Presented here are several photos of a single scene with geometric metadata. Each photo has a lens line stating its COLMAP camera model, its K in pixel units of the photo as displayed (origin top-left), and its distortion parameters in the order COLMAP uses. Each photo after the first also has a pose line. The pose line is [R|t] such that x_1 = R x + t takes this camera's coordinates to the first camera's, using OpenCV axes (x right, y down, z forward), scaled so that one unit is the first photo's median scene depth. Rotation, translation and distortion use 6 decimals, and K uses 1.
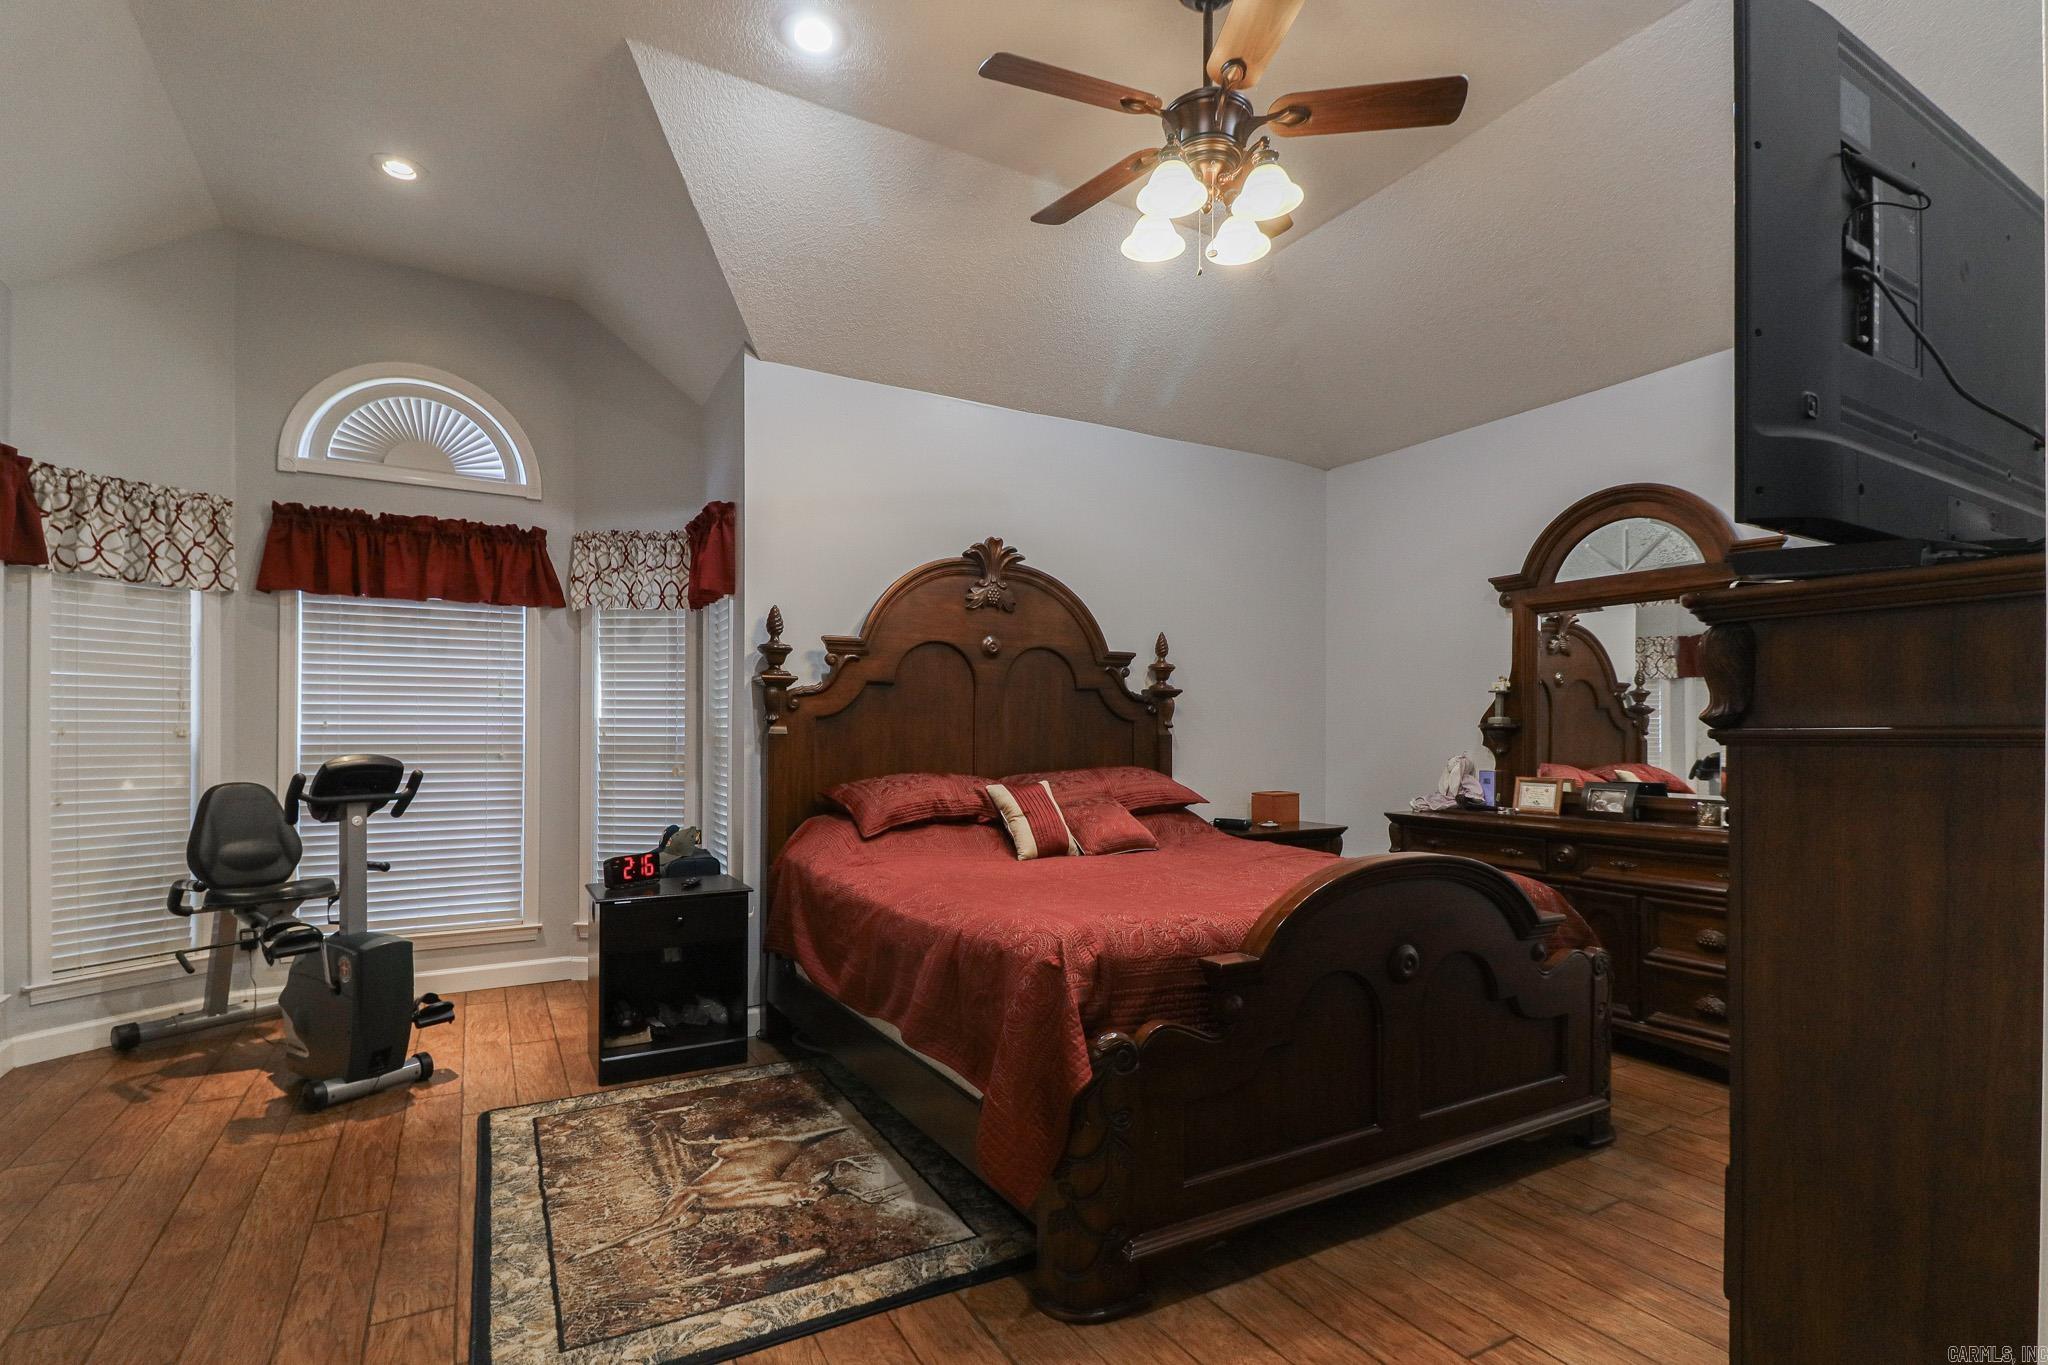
lens RADIAL K [[953.3, 0, 1013.6], [0, 953.3, 708.4], [0, 0, 1]] dist [0.004682, -0.000187]
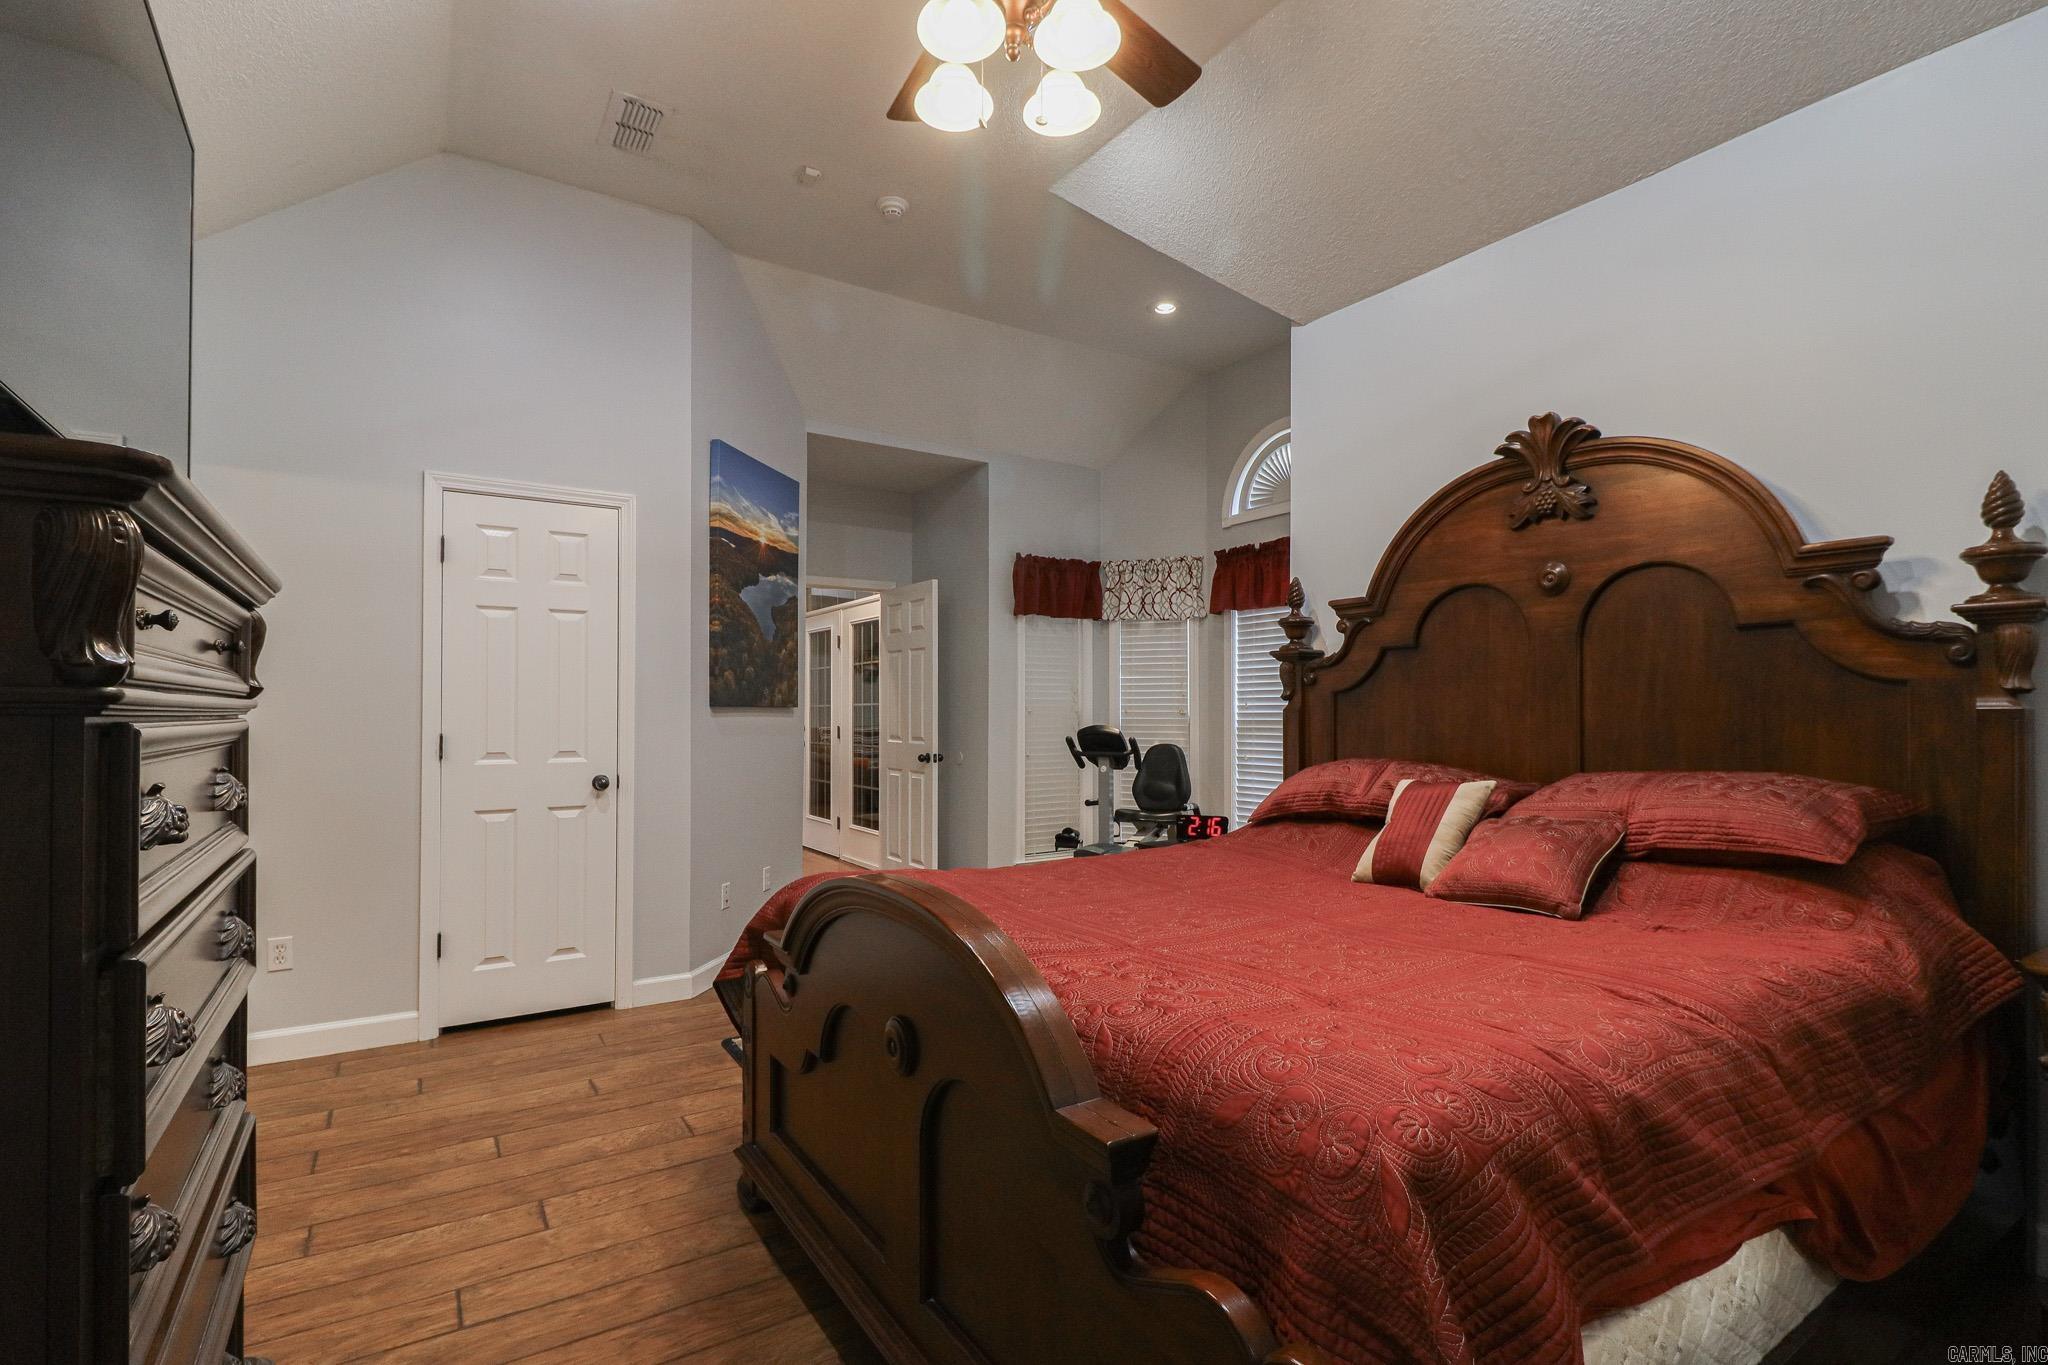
lens RADIAL K [[957.7, 0, 1033.3], [0, 957.7, 690.2], [0, 0, 1]] dist [0.000516, -0.000075]
pose [[0.061385, -0.024342, -0.997817, 0.663717], [0.025477, 0.999415, -0.022813, 0.020313], [0.997789, -0.024021, 0.061969, 0.644304]]
